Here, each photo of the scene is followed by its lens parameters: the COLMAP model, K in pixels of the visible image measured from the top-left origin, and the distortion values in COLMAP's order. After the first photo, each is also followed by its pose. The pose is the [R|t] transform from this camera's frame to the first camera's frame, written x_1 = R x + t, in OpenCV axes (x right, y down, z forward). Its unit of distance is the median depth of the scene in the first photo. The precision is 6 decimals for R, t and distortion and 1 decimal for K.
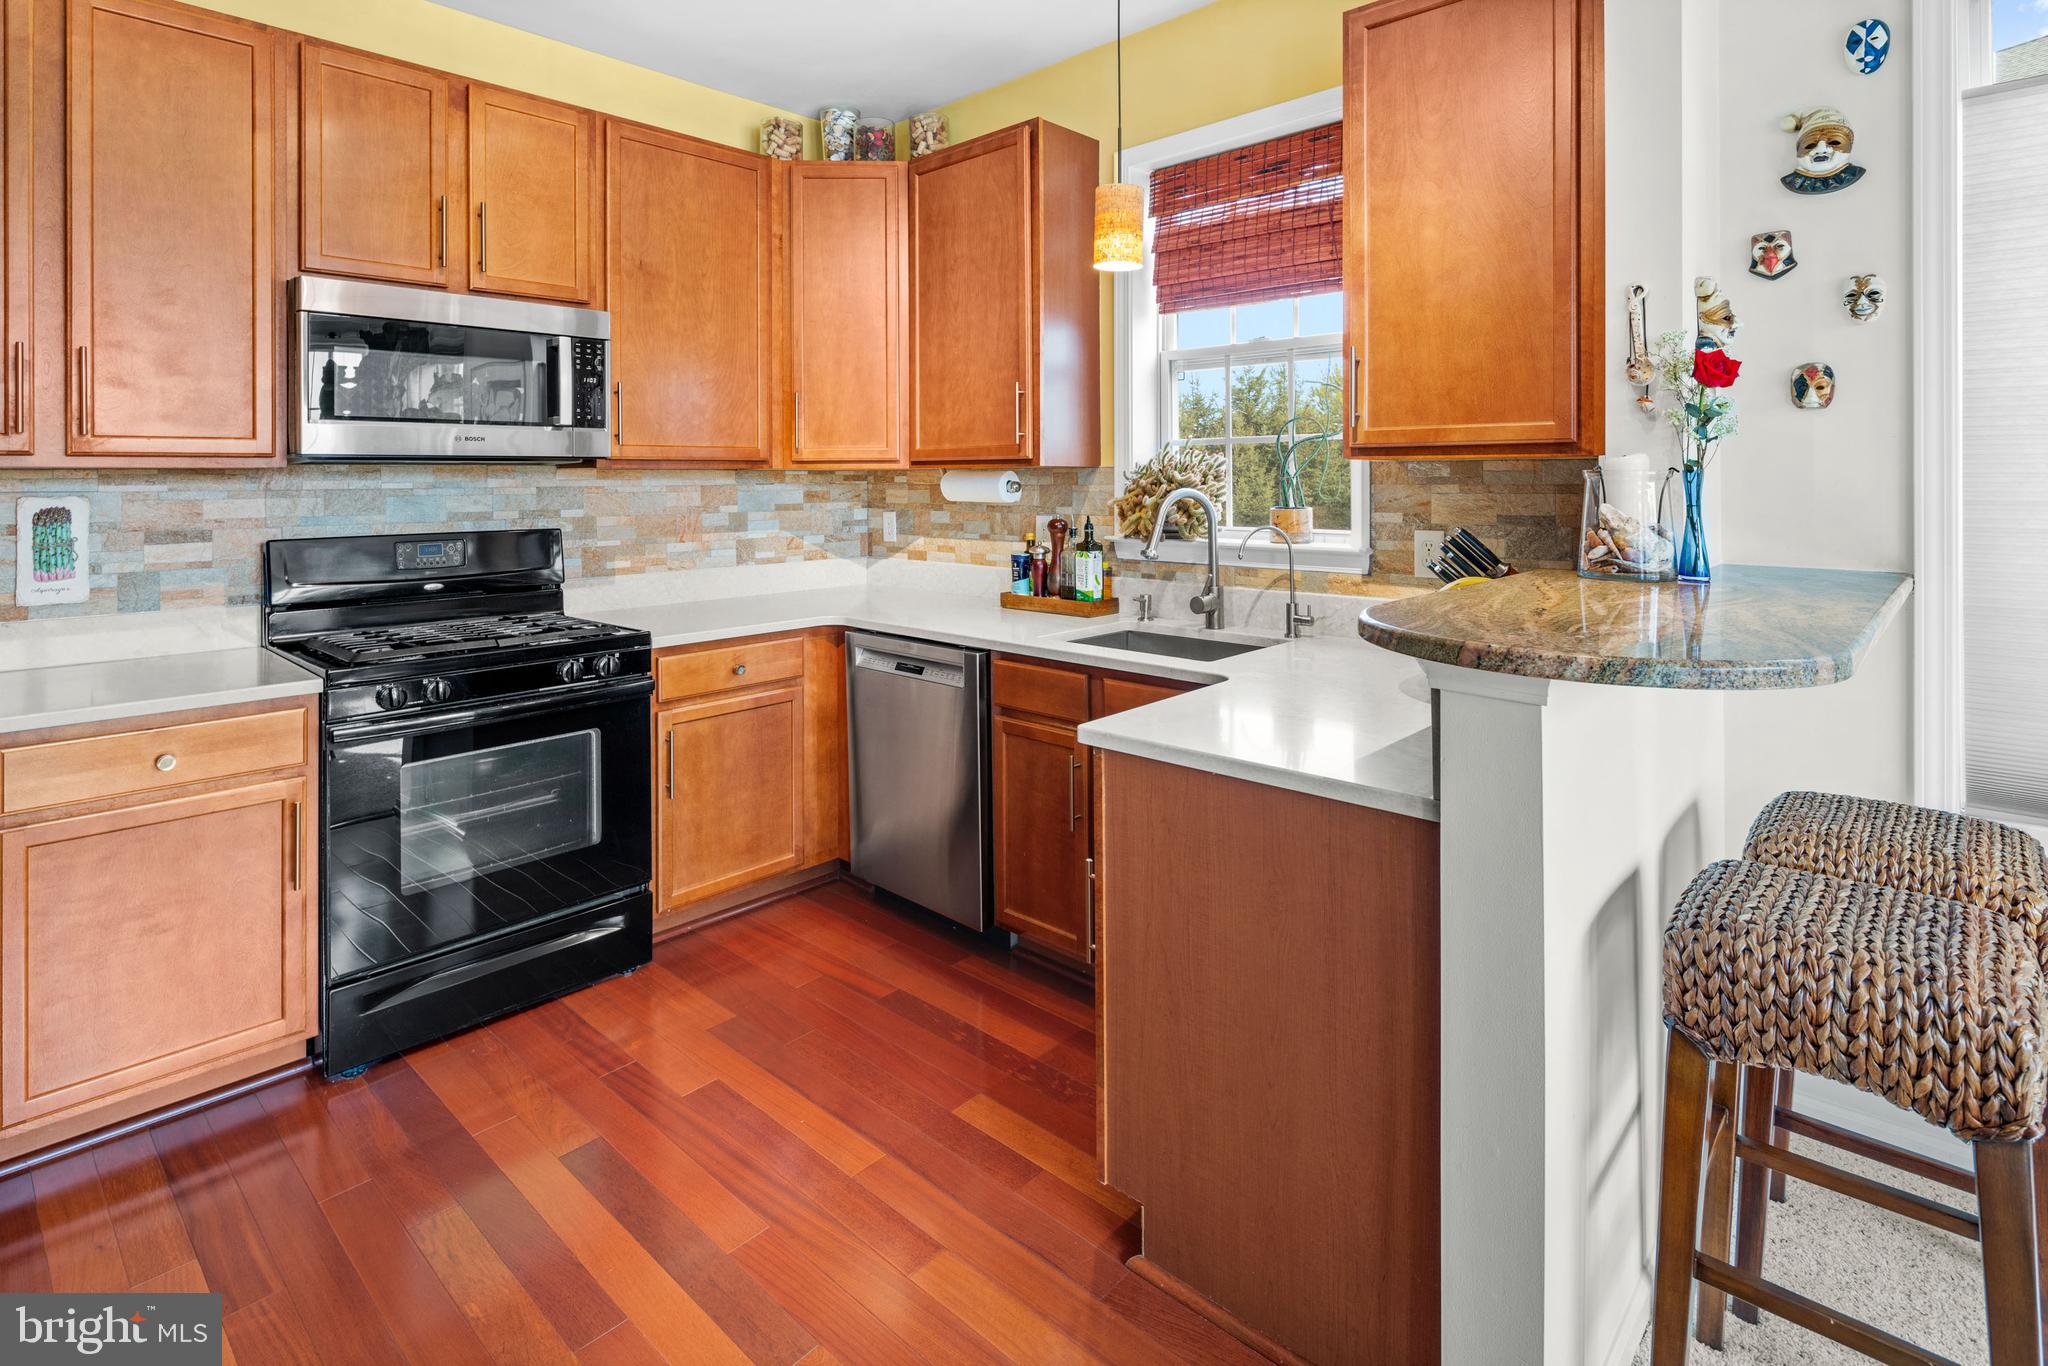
lens RADIAL K [[1021.5, 0, 1024.5], [0, 1021.5, 473.6], [0, 0, 1]] dist [0.001051, -0.000376]
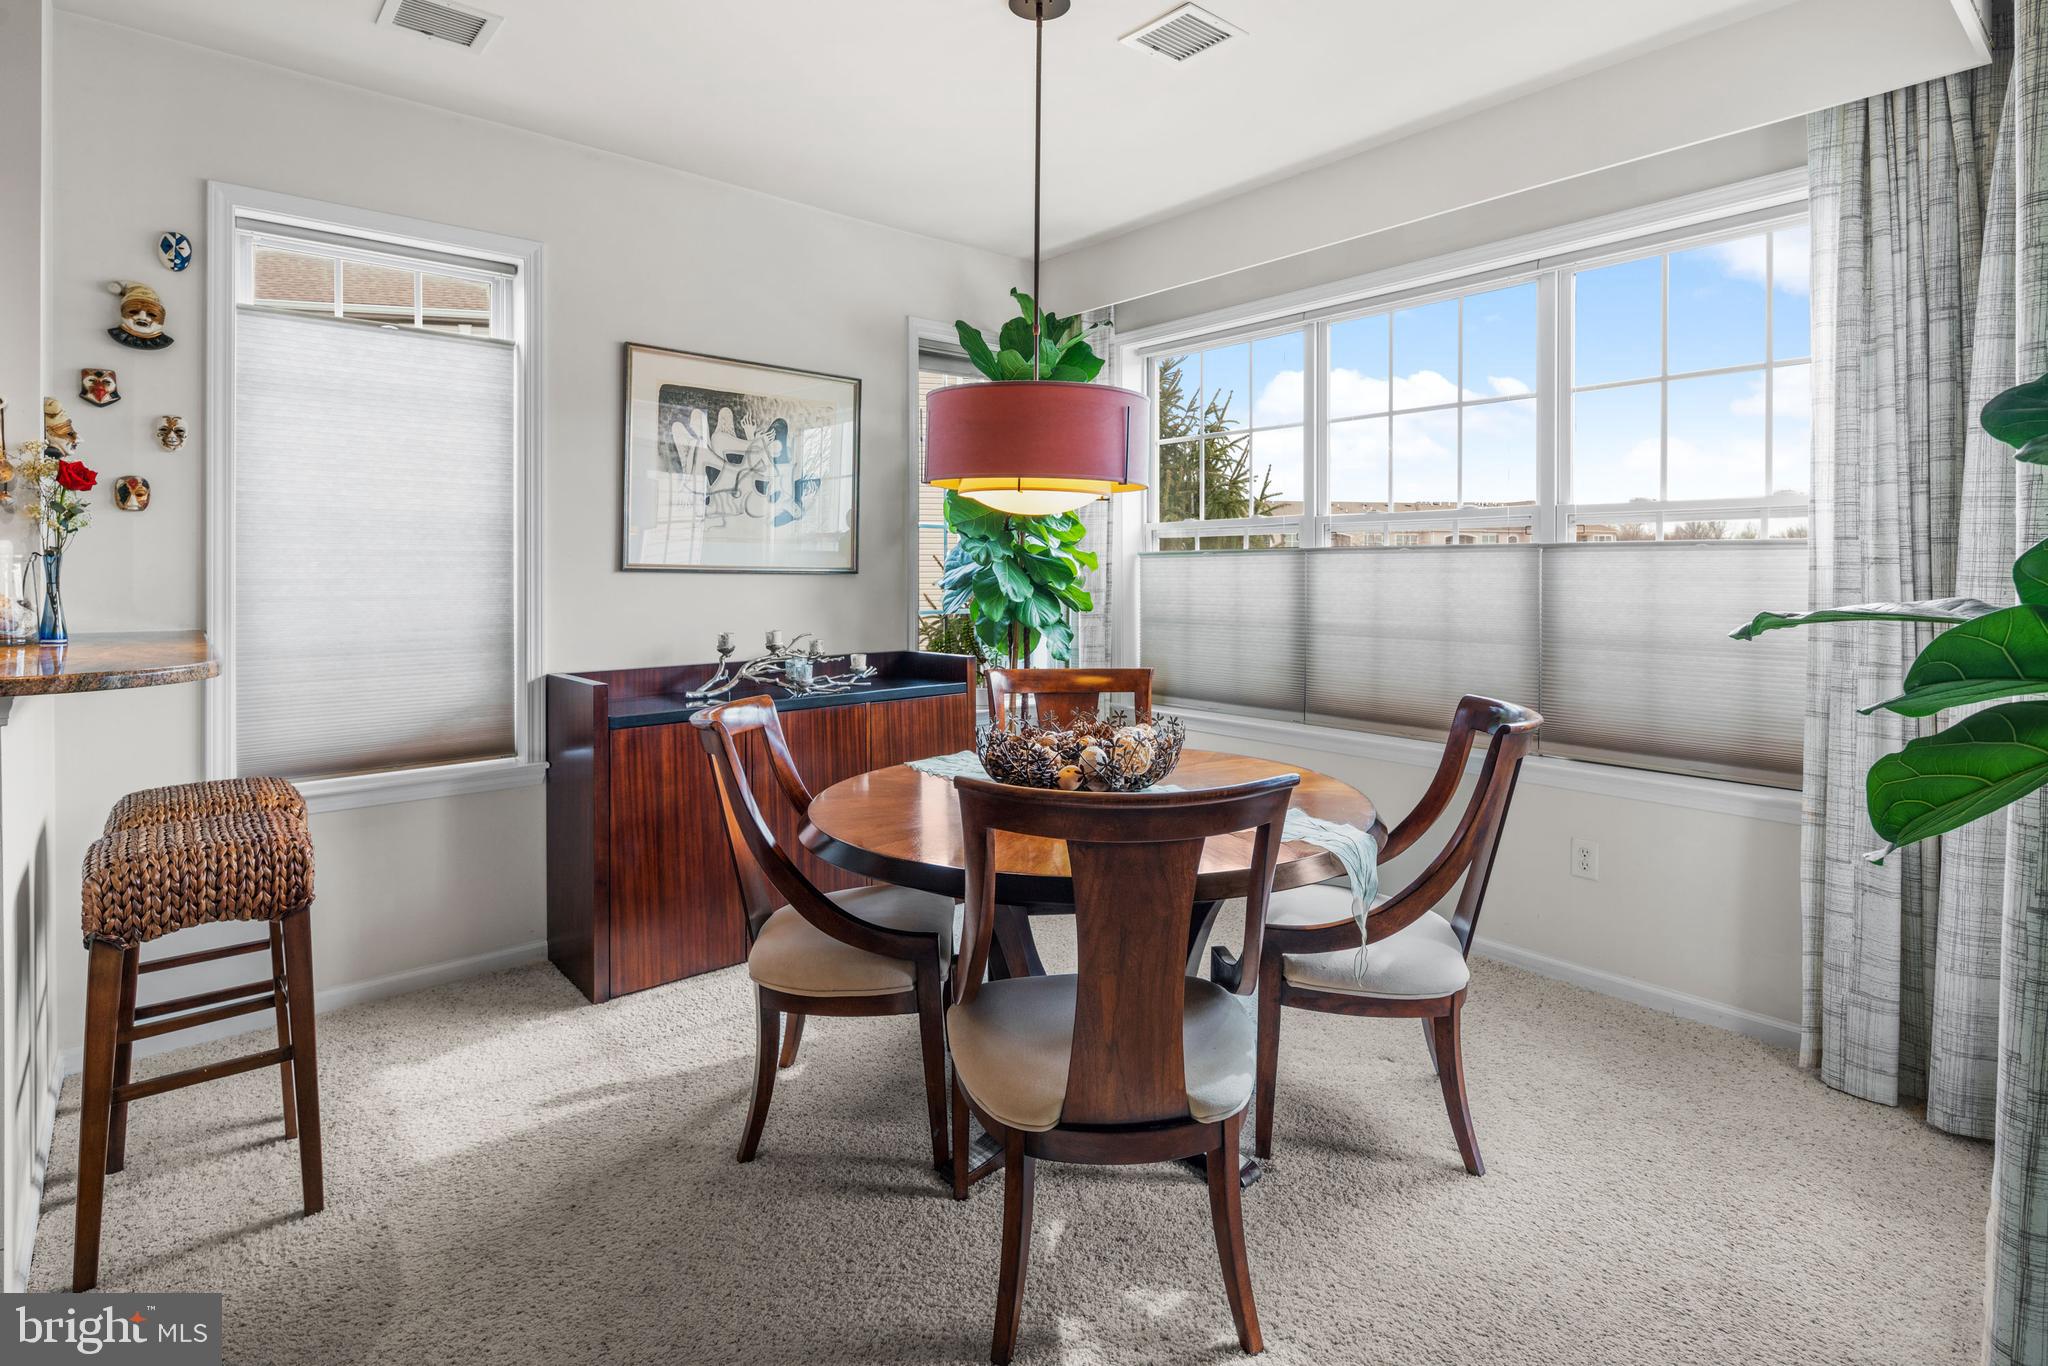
lens RADIAL K [[1032.6, 0, 1023.4], [0, 1032.6, 568.6], [0, 0, 1]] dist [0.001562, -0.001122]
pose [[0.114301, 0.006109, 0.993427, -0.470646], [-0.001876, 0.999981, -0.005933, 0.019146], [-0.993444, -0.001185, 0.114310, -0.328396]]
